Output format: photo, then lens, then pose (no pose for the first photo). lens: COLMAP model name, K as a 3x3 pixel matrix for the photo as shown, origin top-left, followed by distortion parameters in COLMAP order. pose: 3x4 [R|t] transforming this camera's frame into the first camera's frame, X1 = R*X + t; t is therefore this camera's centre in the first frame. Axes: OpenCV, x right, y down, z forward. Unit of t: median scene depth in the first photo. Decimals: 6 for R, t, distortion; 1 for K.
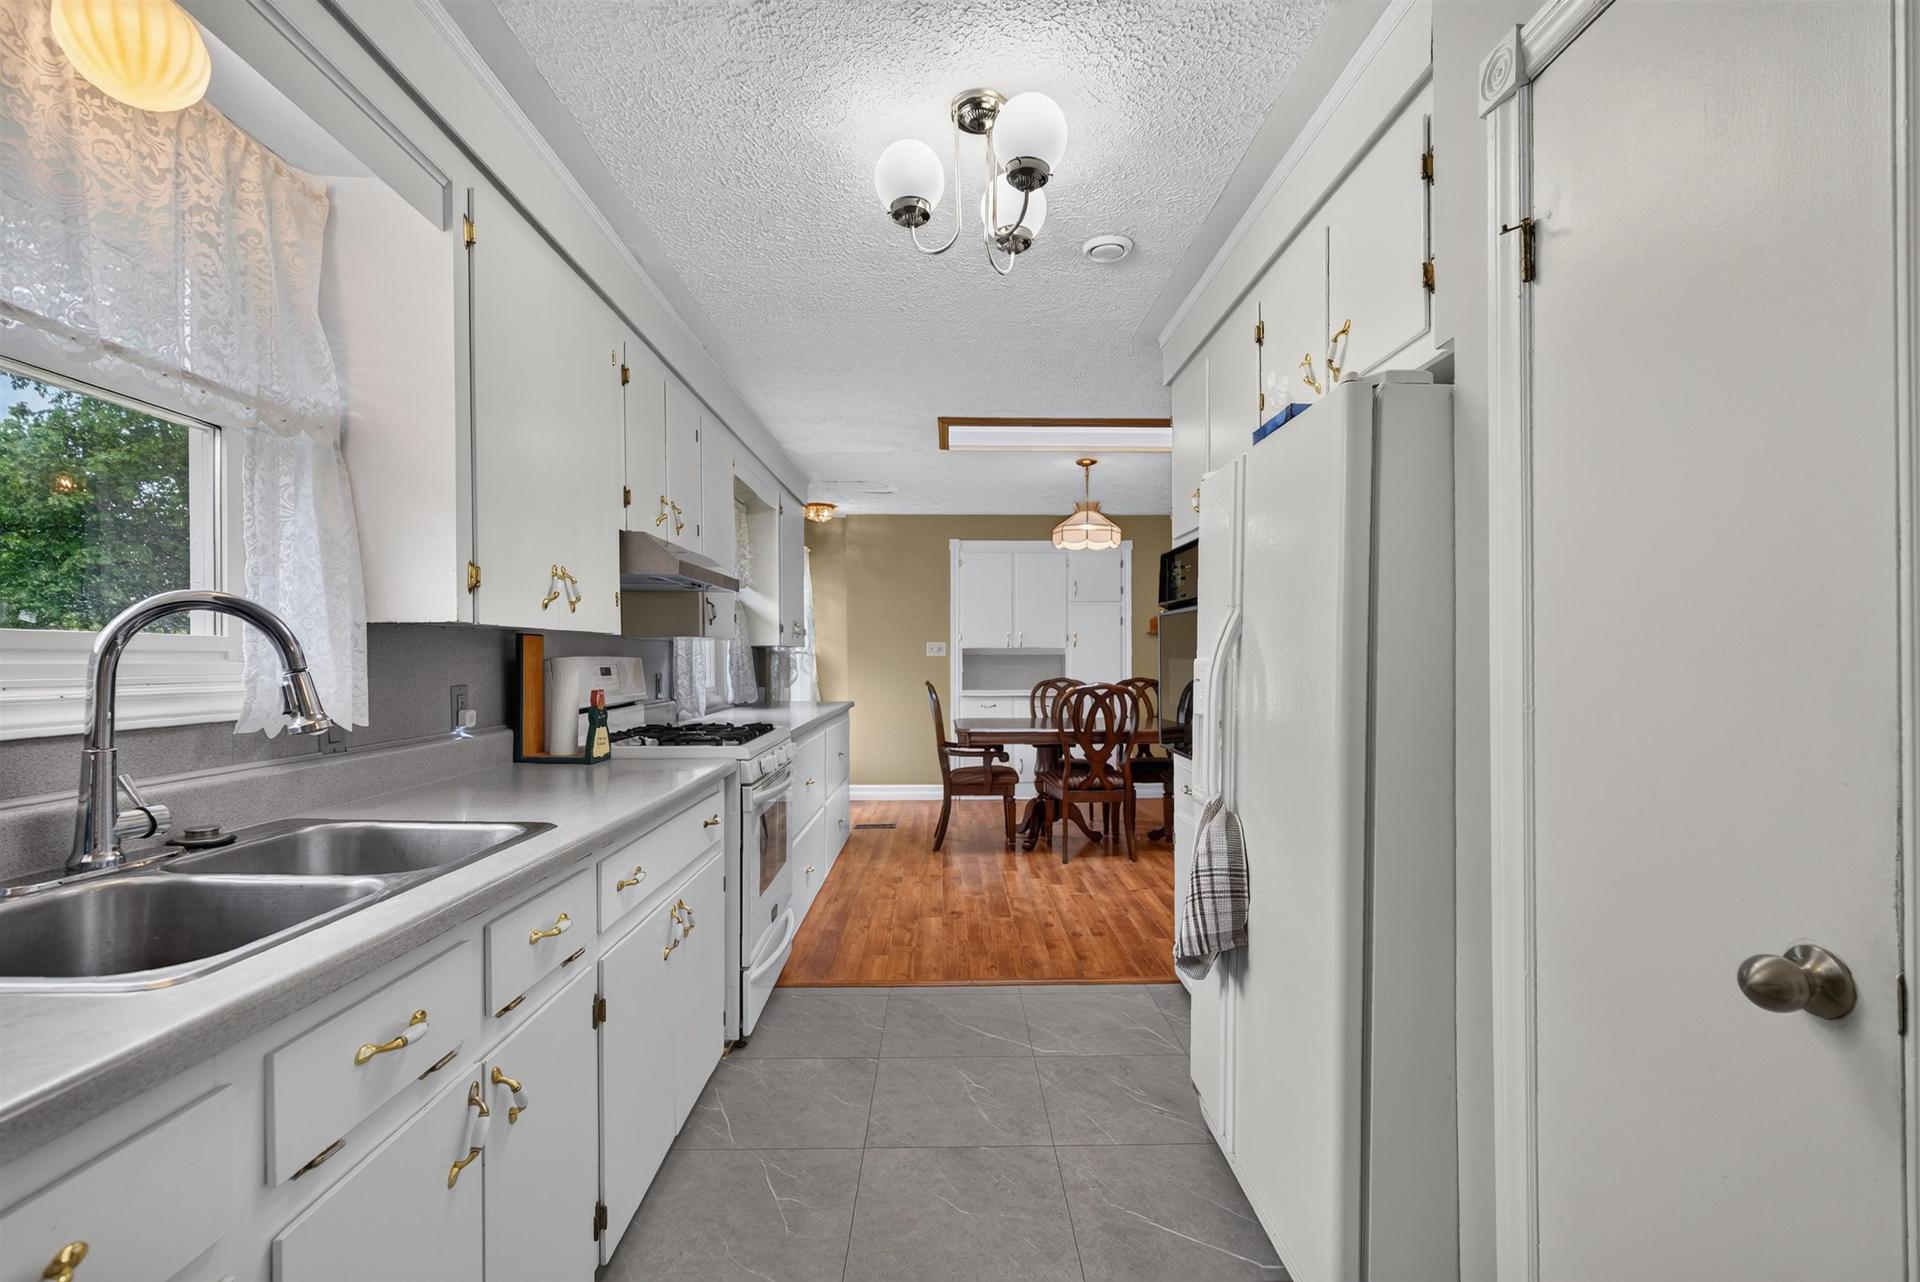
lens RADIAL K [[845.6, 0, 967.5], [0, 845.6, 657.2], [0, 0, 1]] dist [0.000289, -0.000231]
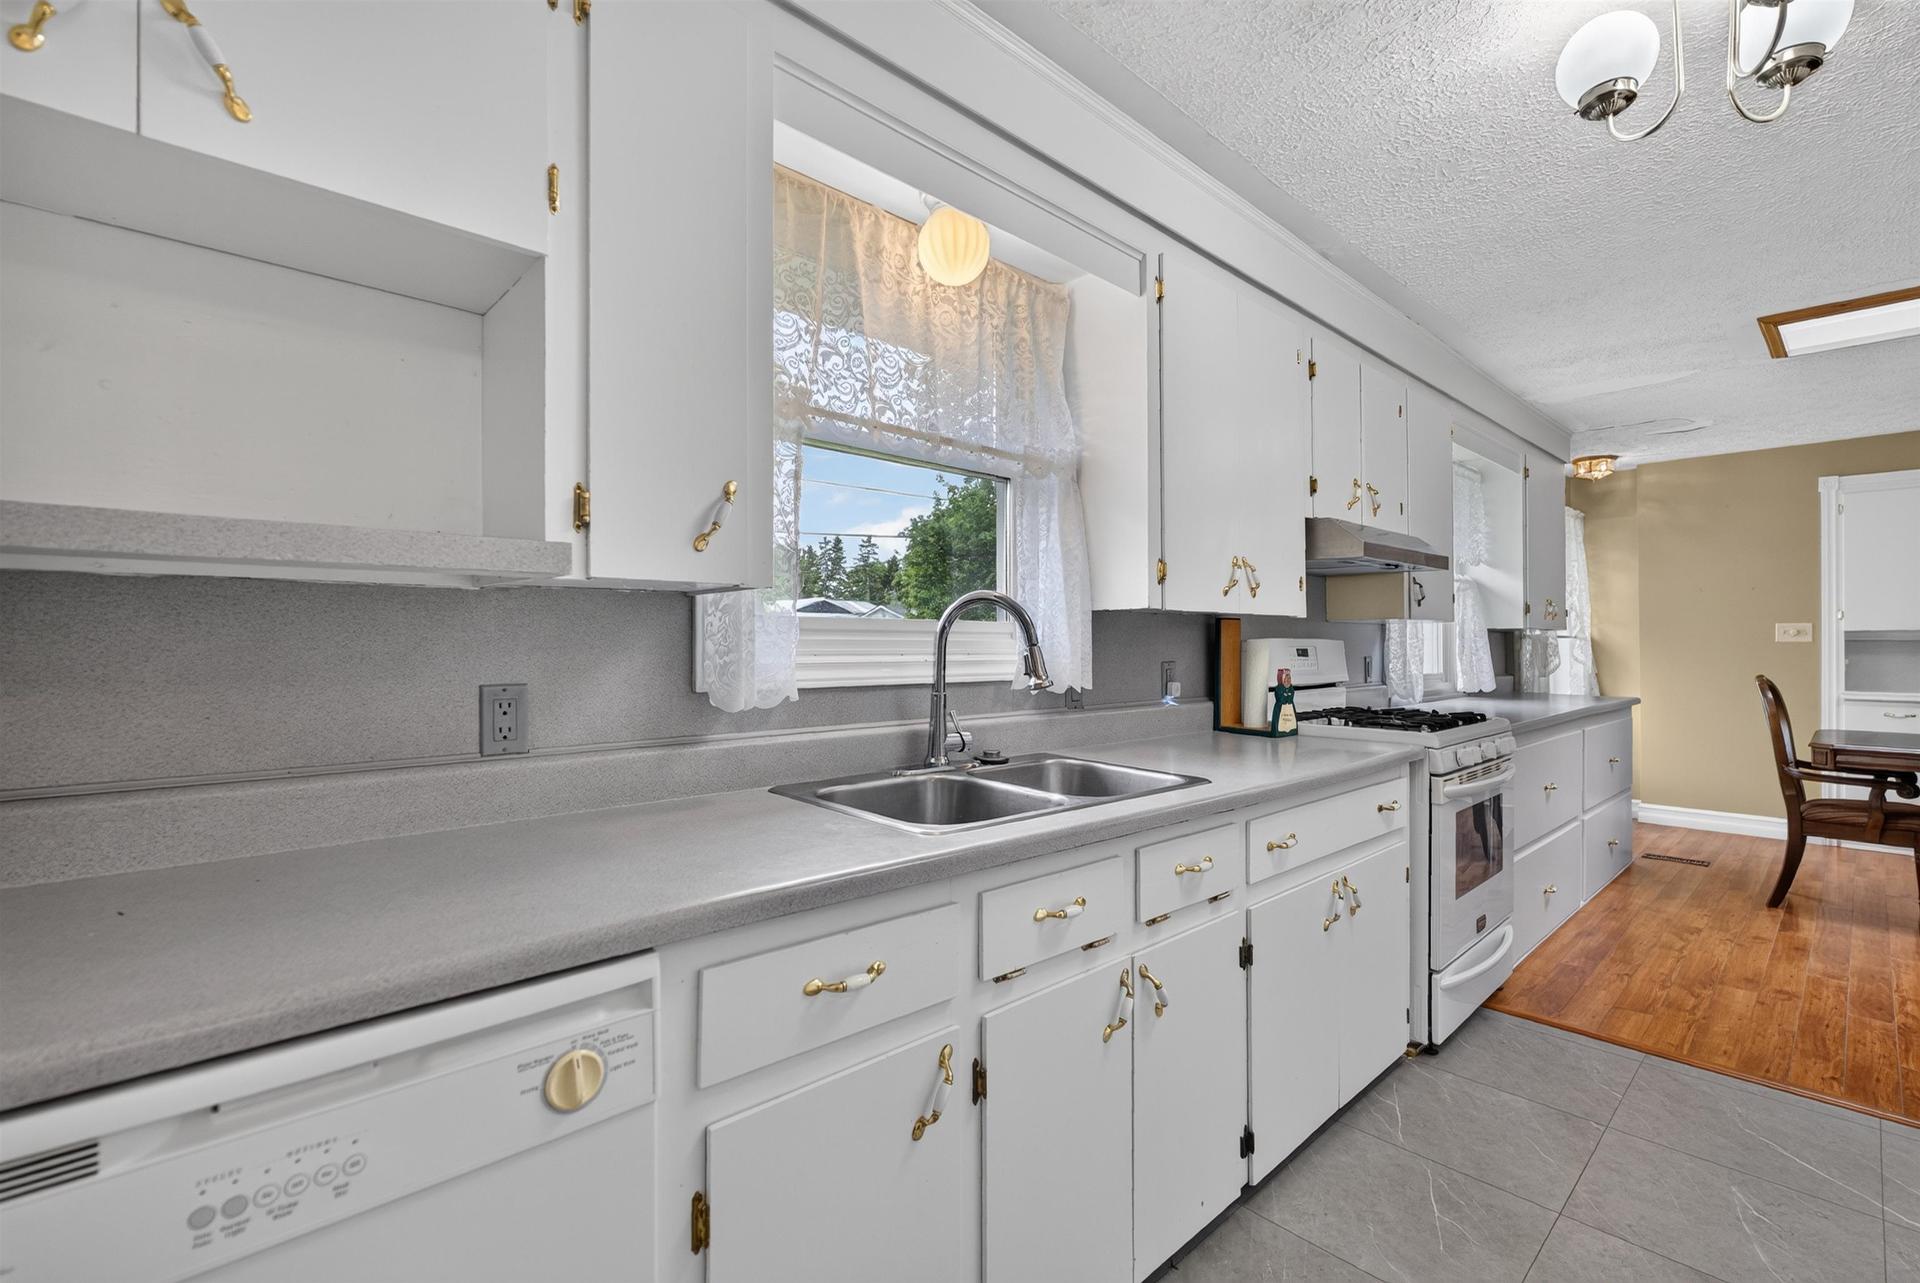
lens RADIAL K [[847.2, 0, 970.6], [0, 847.2, 638.8], [0, 0, 1]] dist [-0.002756, -0.001290]
pose [[0.663778, -0.000804, -0.747929, 0.104534], [-0.003923, 0.999982, -0.004557, 0.006578], [0.747919, 0.005959, 0.663763, -0.010083]]
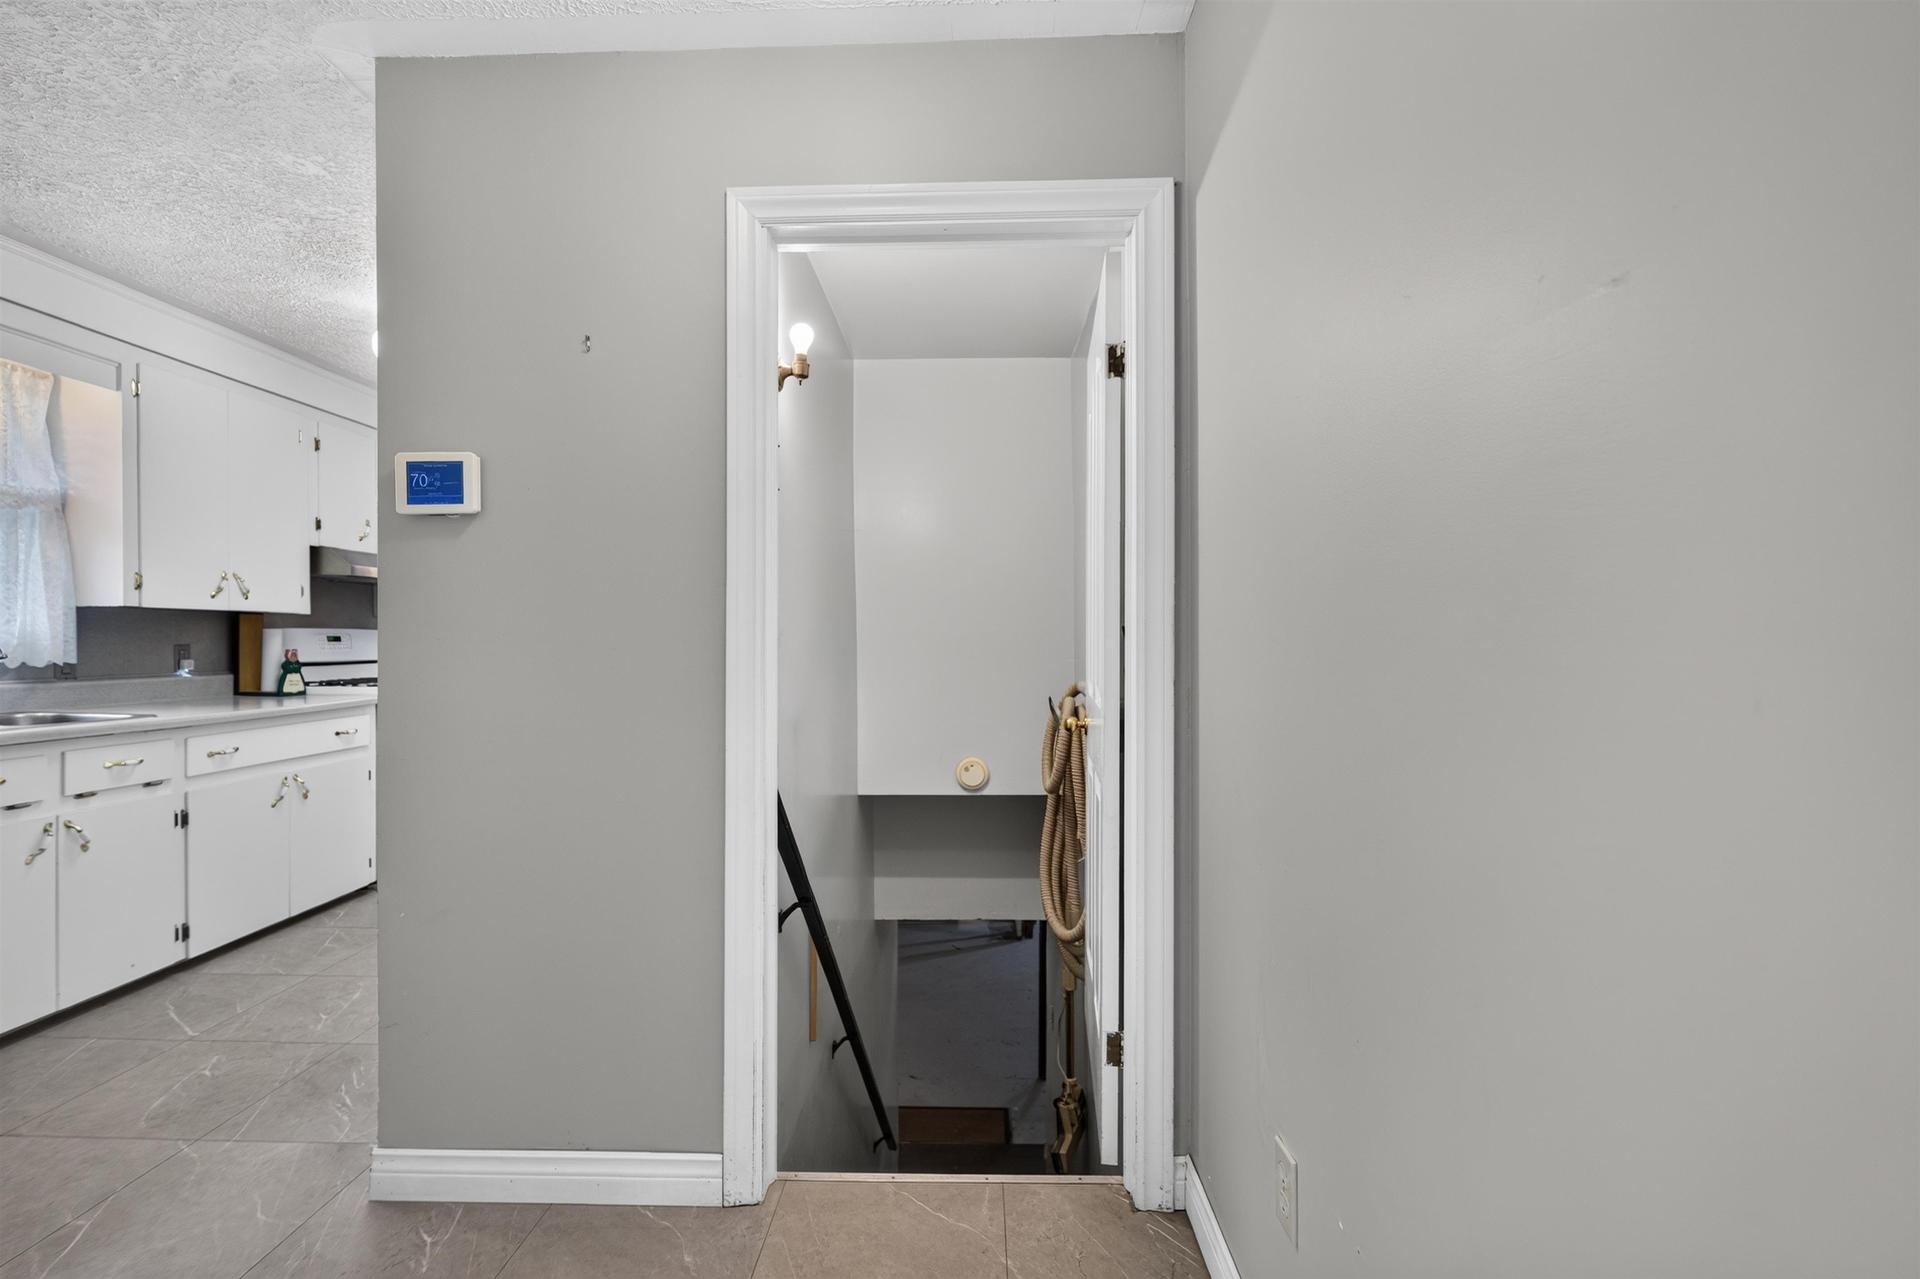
lens RADIAL K [[838.6, 0, 961.7], [0, 838.6, 634.6], [0, 0, 1]] dist [-0.001255, -0.000240]
pose [[0.998875, 0.003936, -0.047259, 0.888247], [-0.004082, 0.999987, -0.002991, 0.011825], [0.047246, 0.003181, 0.998878, -0.491079]]
